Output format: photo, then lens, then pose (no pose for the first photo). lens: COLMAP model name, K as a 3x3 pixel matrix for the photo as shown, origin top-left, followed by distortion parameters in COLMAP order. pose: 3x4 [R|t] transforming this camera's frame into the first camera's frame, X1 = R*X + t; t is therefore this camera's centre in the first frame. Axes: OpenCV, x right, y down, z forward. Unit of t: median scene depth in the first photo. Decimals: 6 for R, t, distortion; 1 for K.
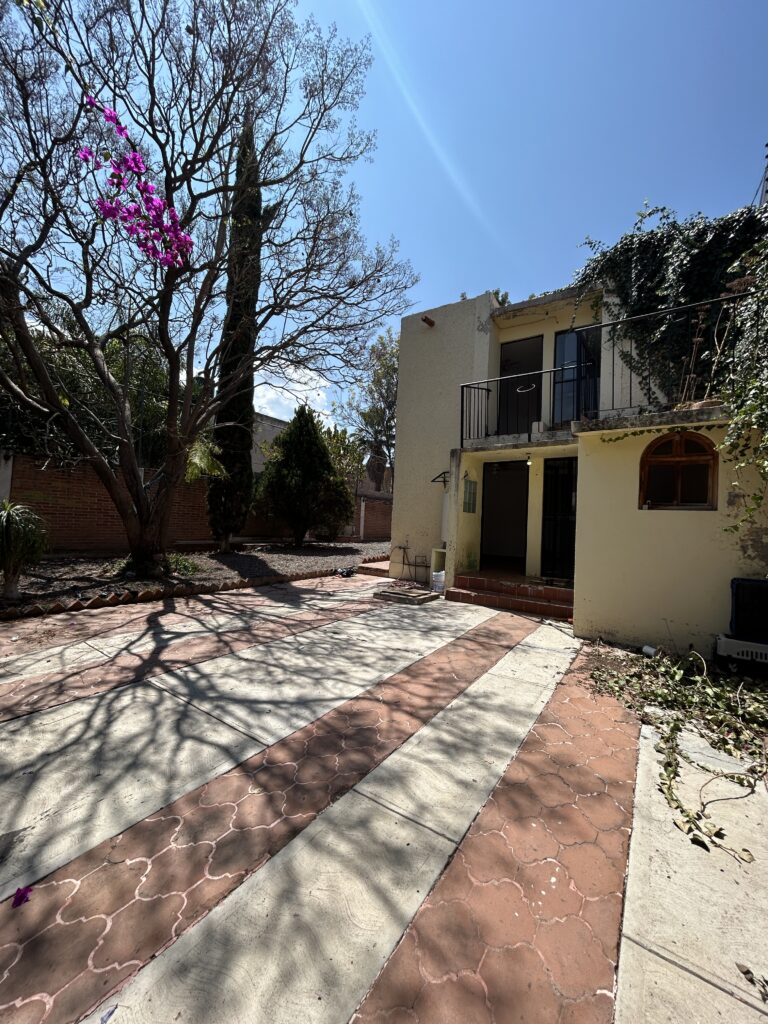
lens RADIAL K [[413.3, 0, 383.3], [0, 413.3, 508.5], [0, 0, 1]] dist [0.003590, 0.000660]
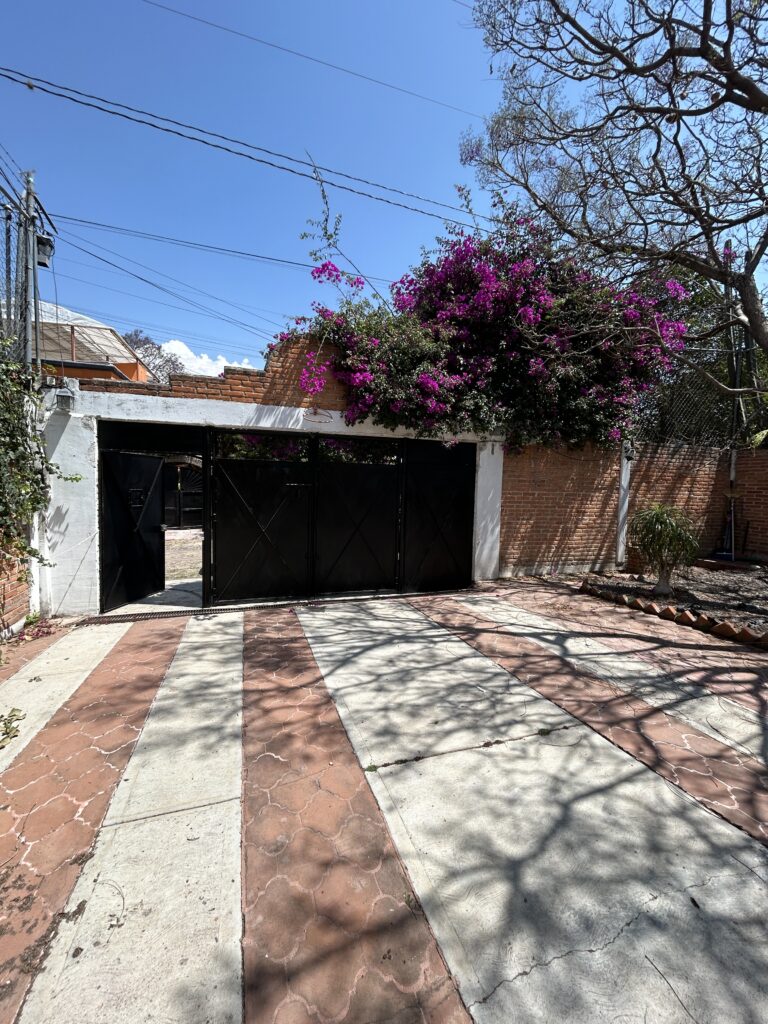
lens RADIAL K [[413.3, 0, 384.9], [0, 413.3, 514.1], [0, 0, 1]] dist [0.003590, 0.000660]
pose [[-0.605236, -0.001208, -0.796045, 0.665994], [-0.022948, 0.999610, 0.015930, 0.014658], [0.795715, 0.027908, -0.605028, 1.725833]]
